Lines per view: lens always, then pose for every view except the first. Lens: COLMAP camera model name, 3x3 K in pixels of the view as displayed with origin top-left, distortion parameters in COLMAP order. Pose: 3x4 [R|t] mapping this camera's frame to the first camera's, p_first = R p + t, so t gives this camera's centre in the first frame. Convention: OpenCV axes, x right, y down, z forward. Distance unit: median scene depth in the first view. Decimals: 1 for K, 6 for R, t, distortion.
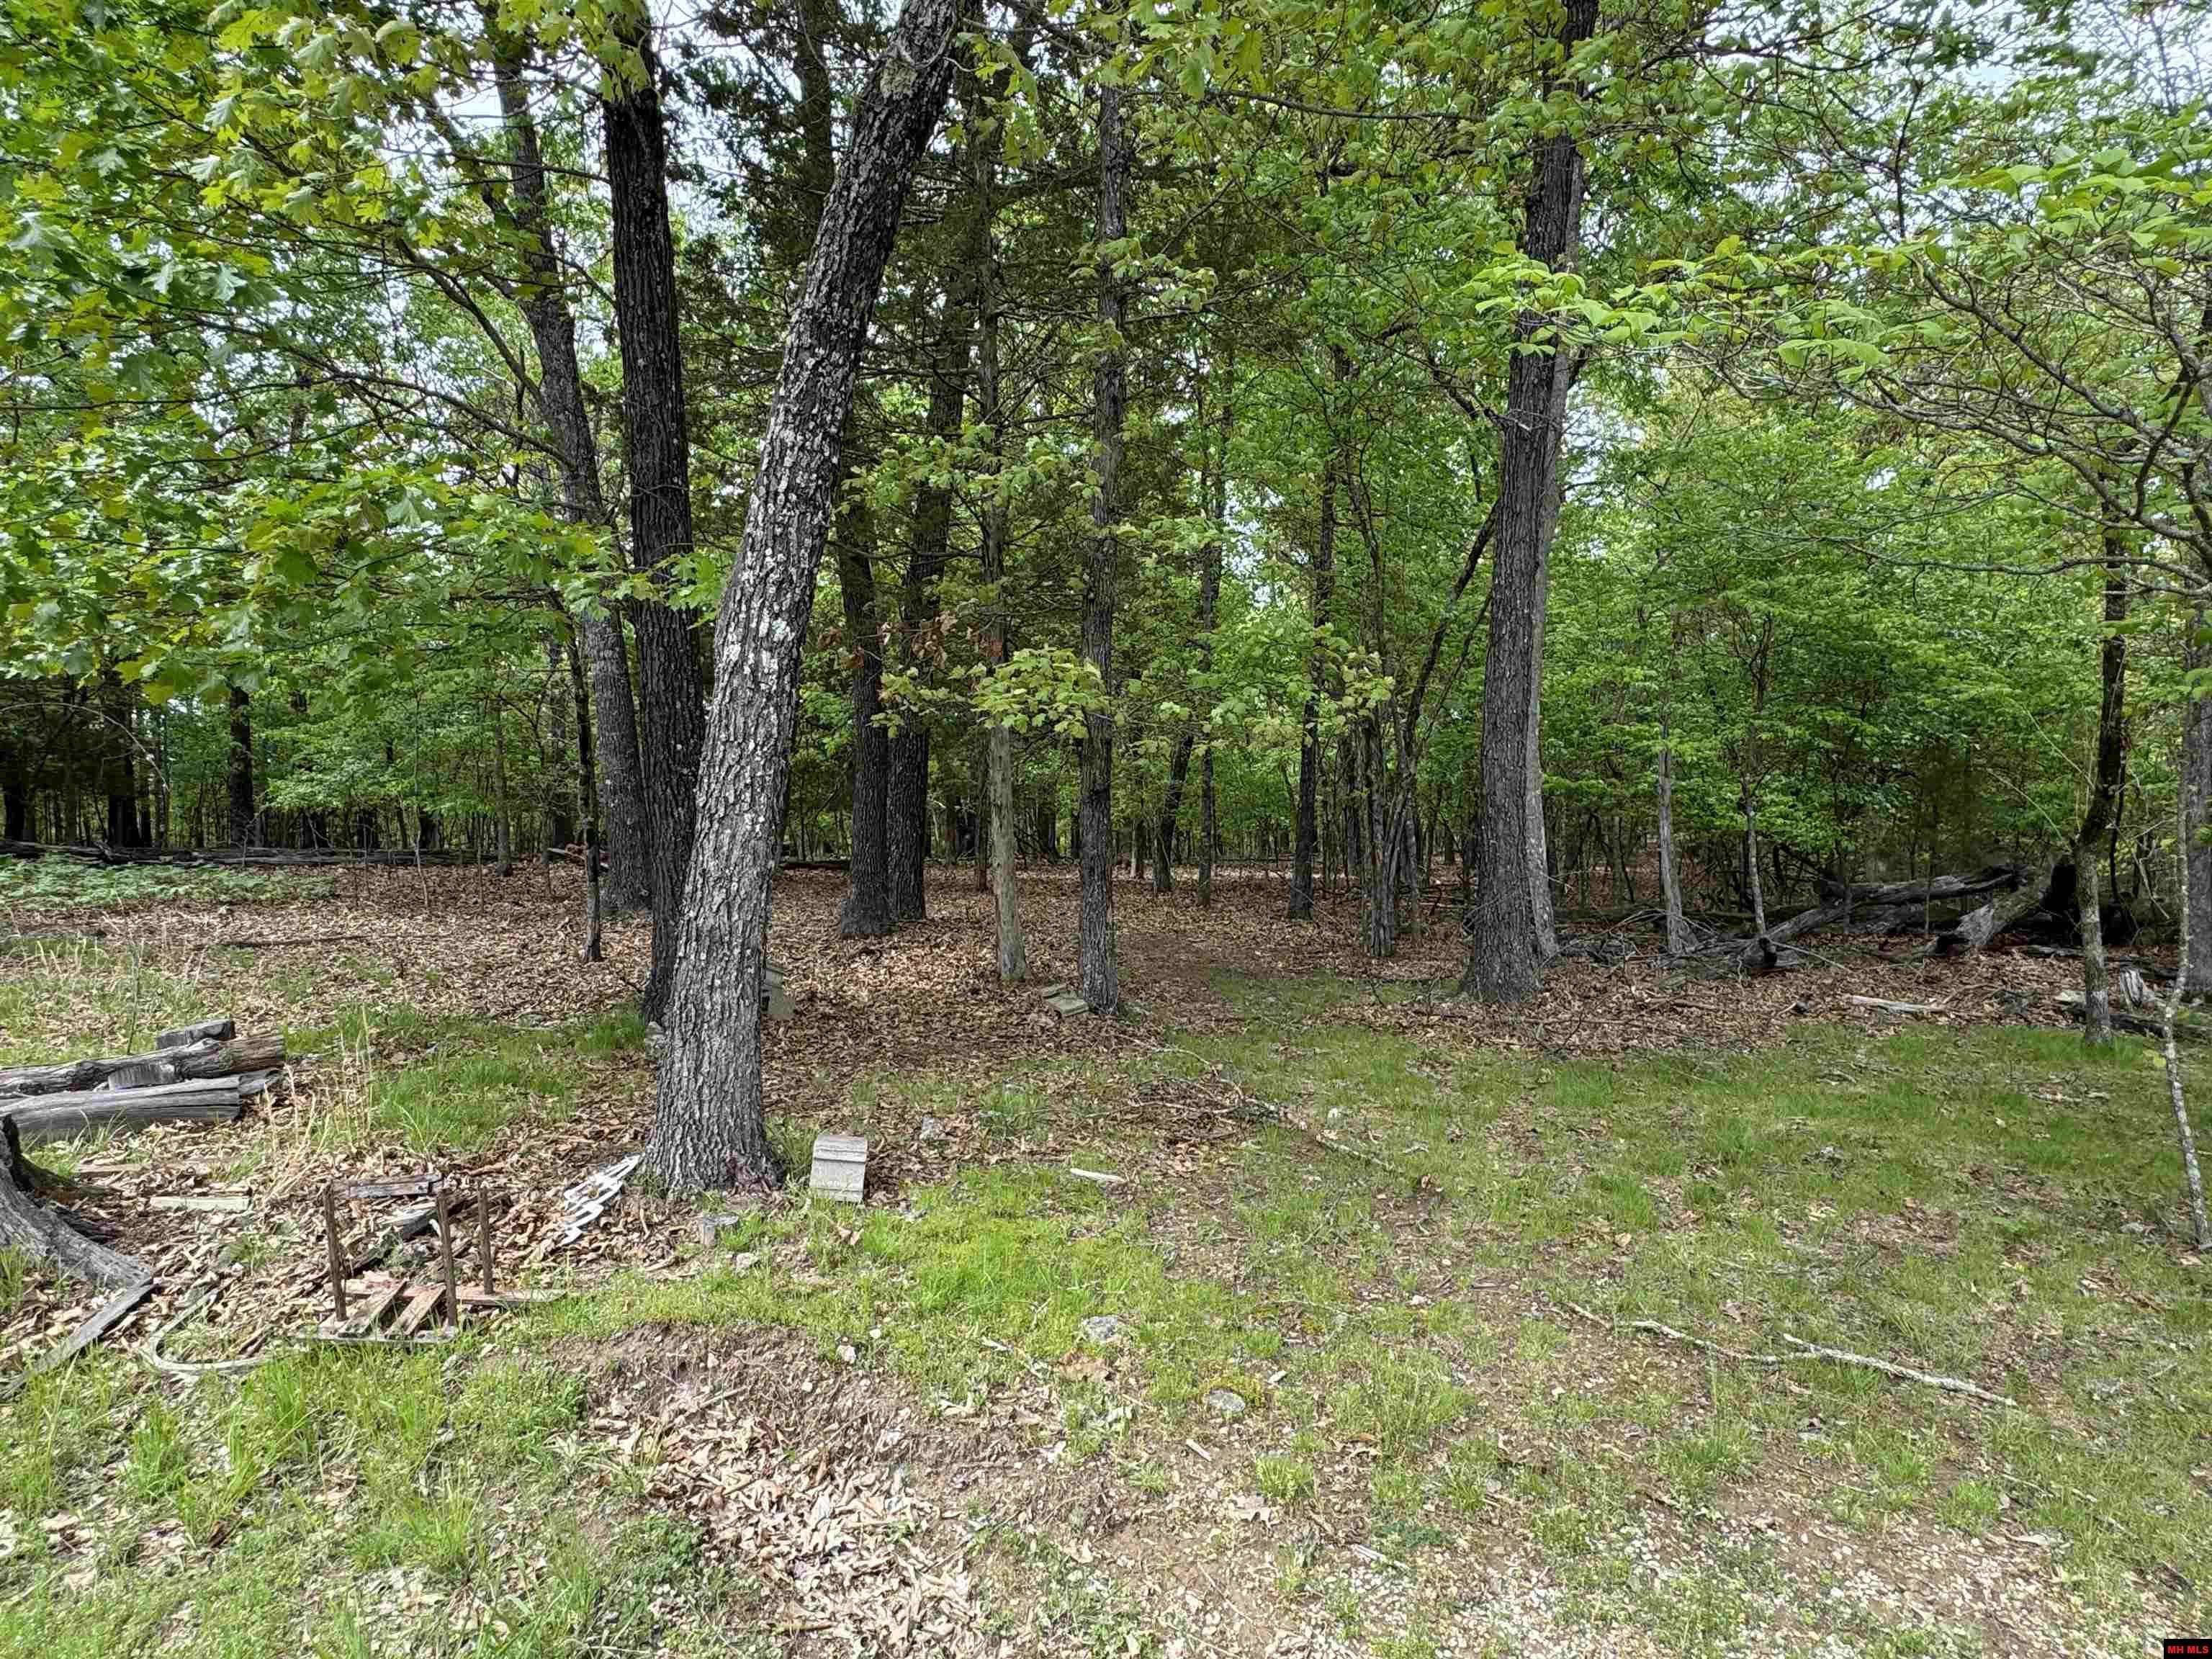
lens RADIAL K [[1196.3, 0, 1107.2], [0, 1196.3, 821.6], [0, 0, 1]] dist [0.000888, 0.000201]
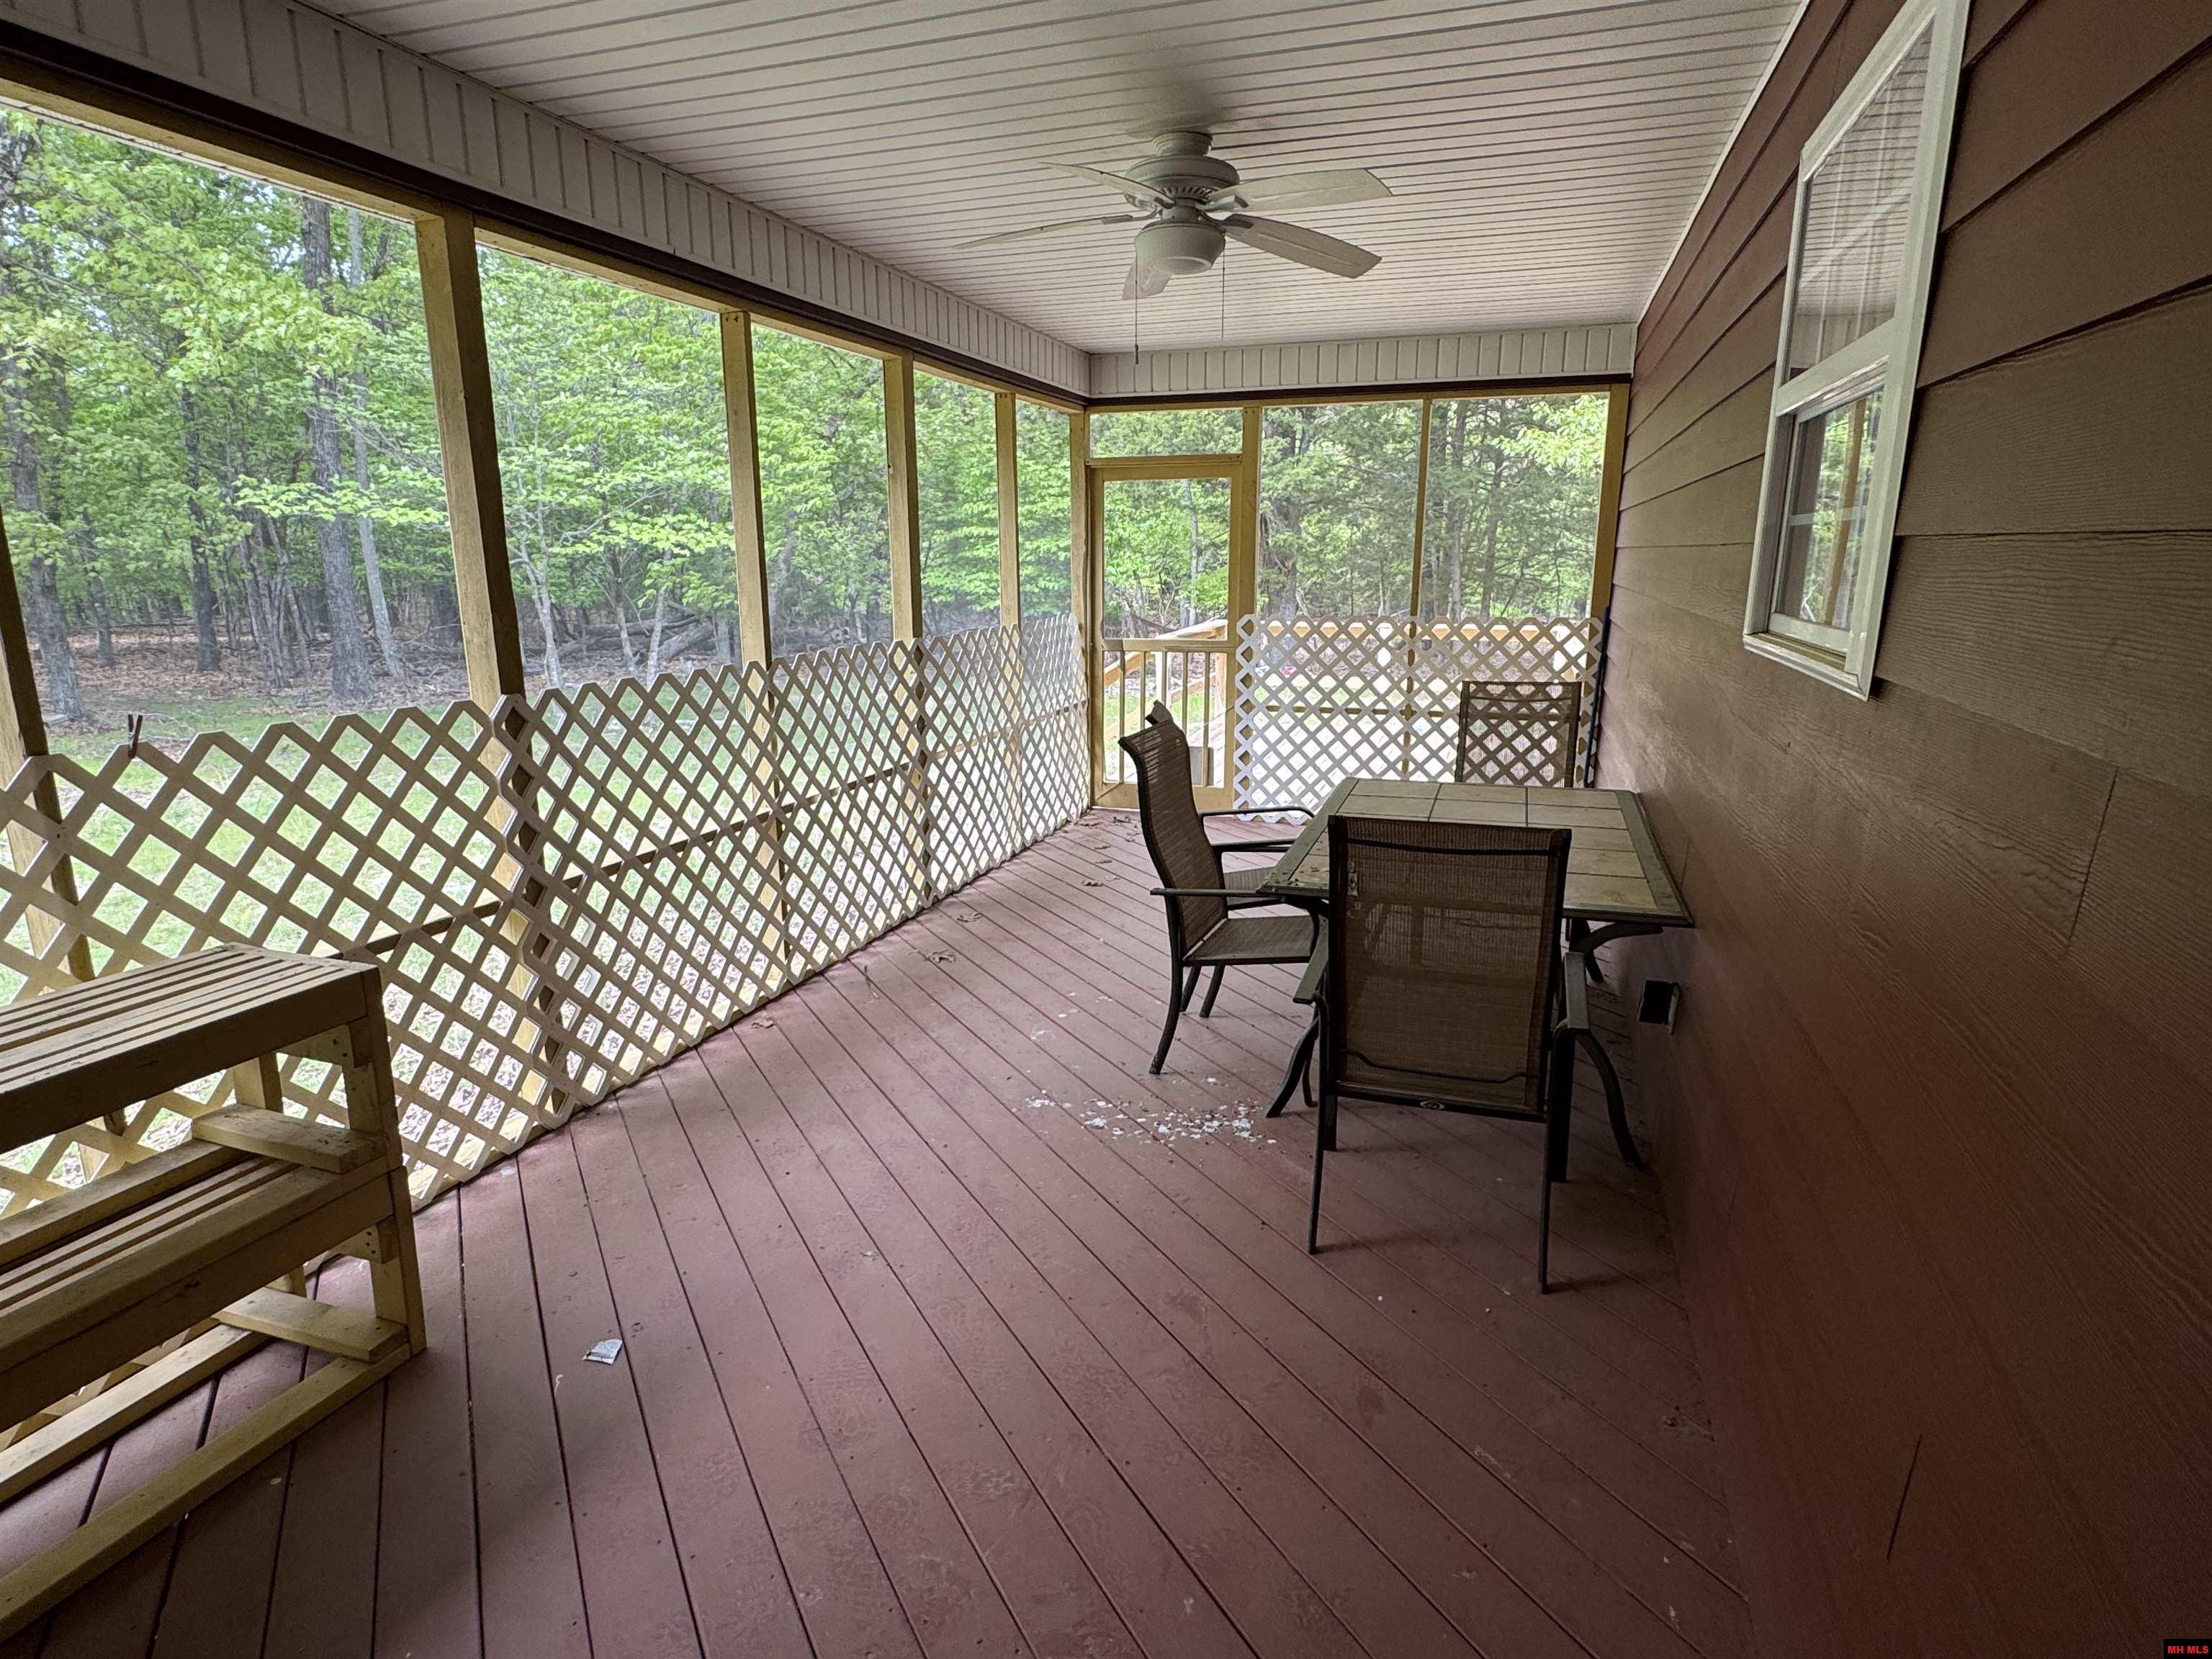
lens RADIAL K [[1196.3, 0, 1107.0], [0, 1196.3, 829.6], [0, 0, 1]] dist [0.000888, 0.000201]
pose [[0.694029, -0.163506, 0.701135, -0.108666], [0.011550, 0.976273, 0.216236, -0.020515], [-0.719855, -0.141976, 0.679450, -0.639357]]
